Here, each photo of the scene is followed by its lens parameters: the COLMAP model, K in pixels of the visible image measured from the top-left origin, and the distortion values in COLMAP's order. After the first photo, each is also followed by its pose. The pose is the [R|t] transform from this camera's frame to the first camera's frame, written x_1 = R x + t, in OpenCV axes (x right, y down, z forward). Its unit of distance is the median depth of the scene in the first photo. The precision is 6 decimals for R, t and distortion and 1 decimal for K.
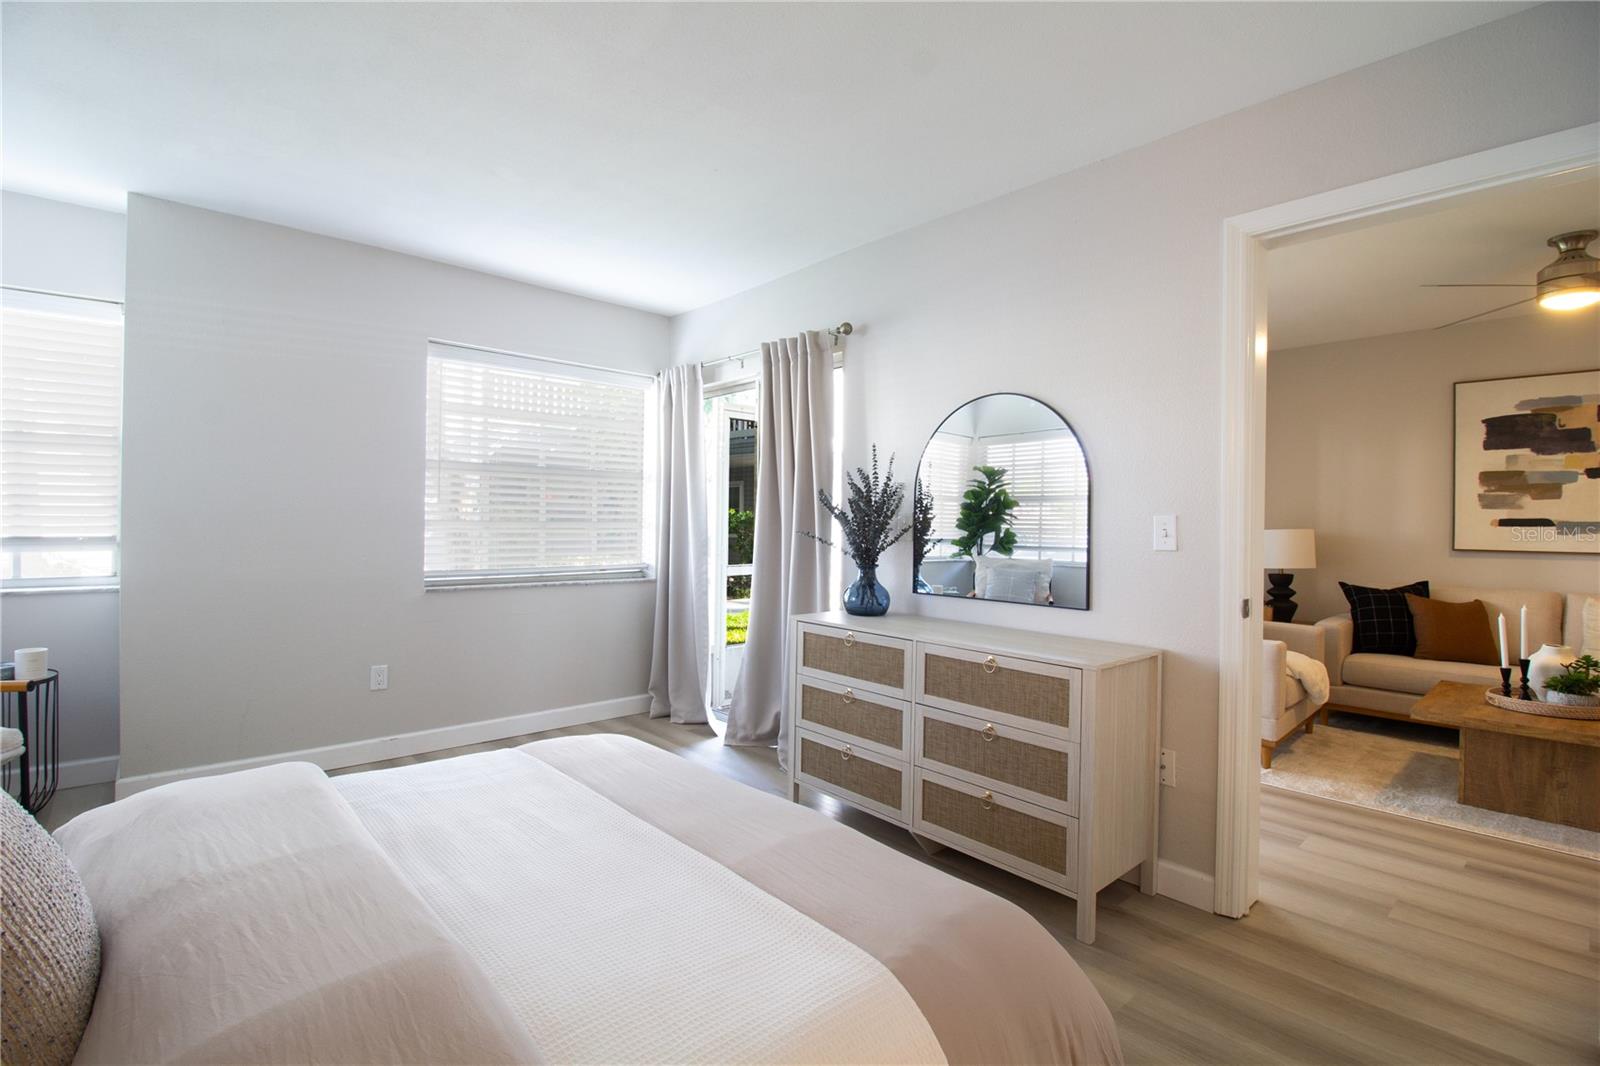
lens RADIAL K [[742.2, 0, 797.5], [0, 742.2, 520.8], [0, 0, 1]] dist [0.009902, -0.018909]
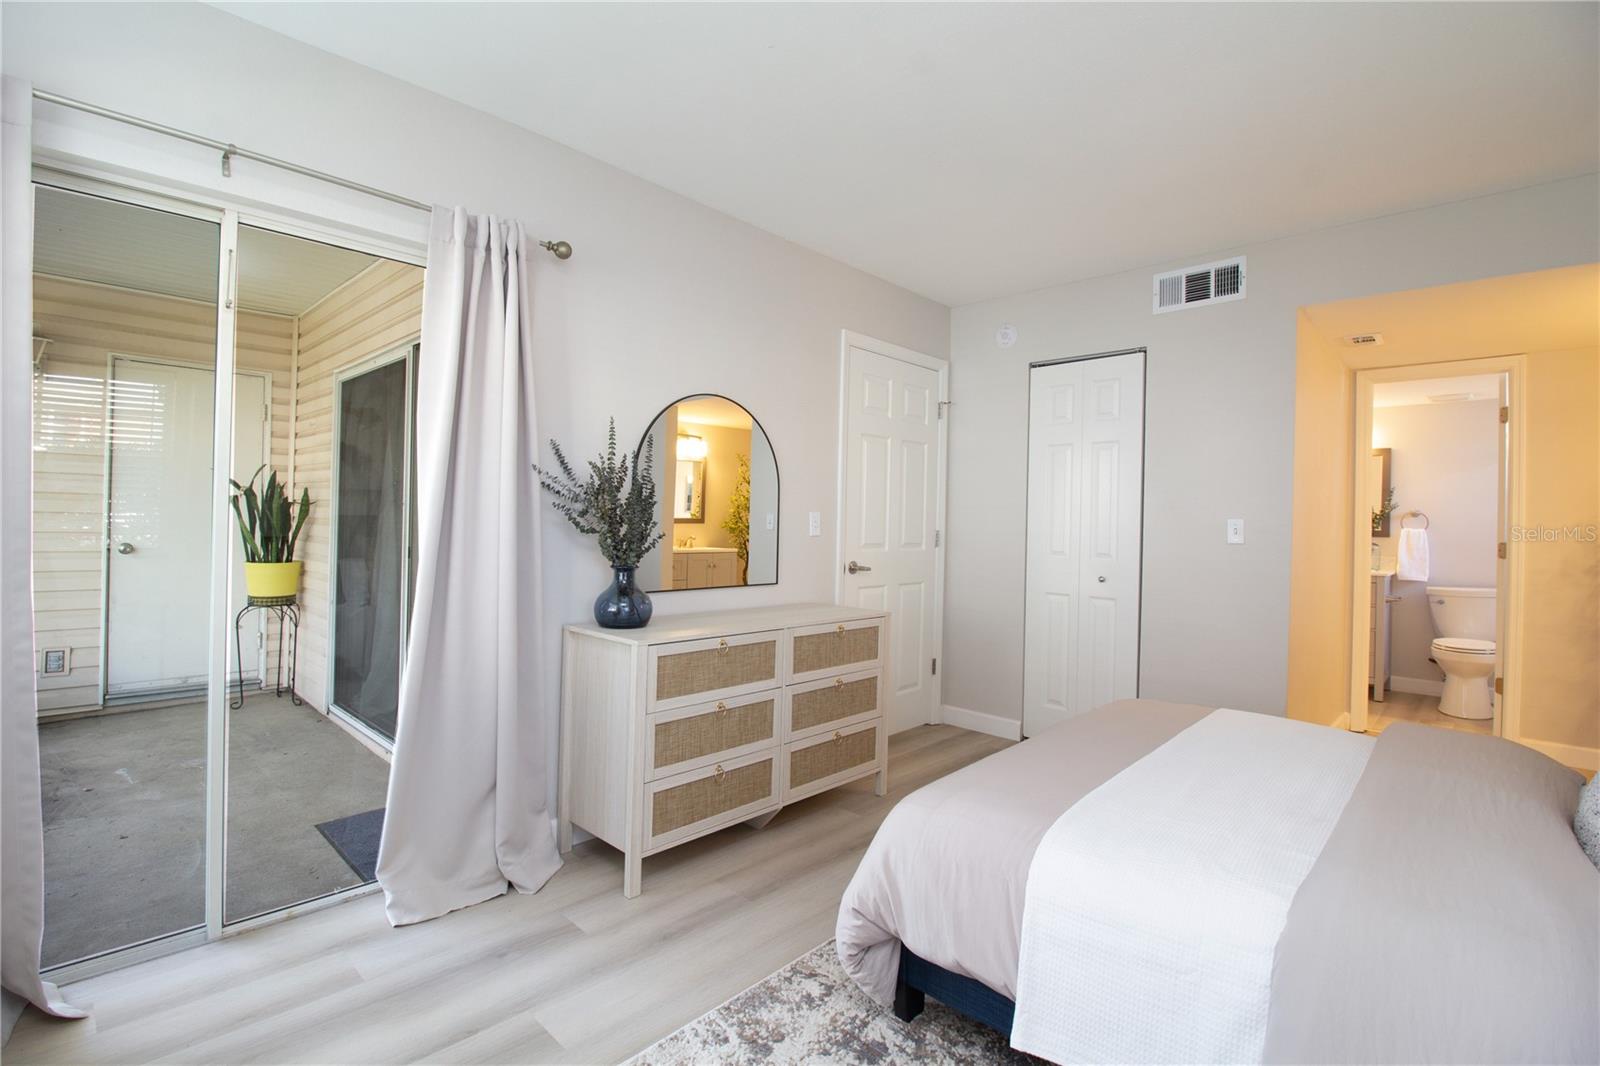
lens RADIAL K [[742.2, 0, 797.5], [0, 742.2, 520.8], [0, 0, 1]] dist [0.009902, -0.018909]
pose [[-0.078548, -0.014153, 0.996810, -0.903918], [-0.024455, 0.999626, 0.012266, -0.006505], [-0.996610, -0.023414, -0.078864, 1.069381]]
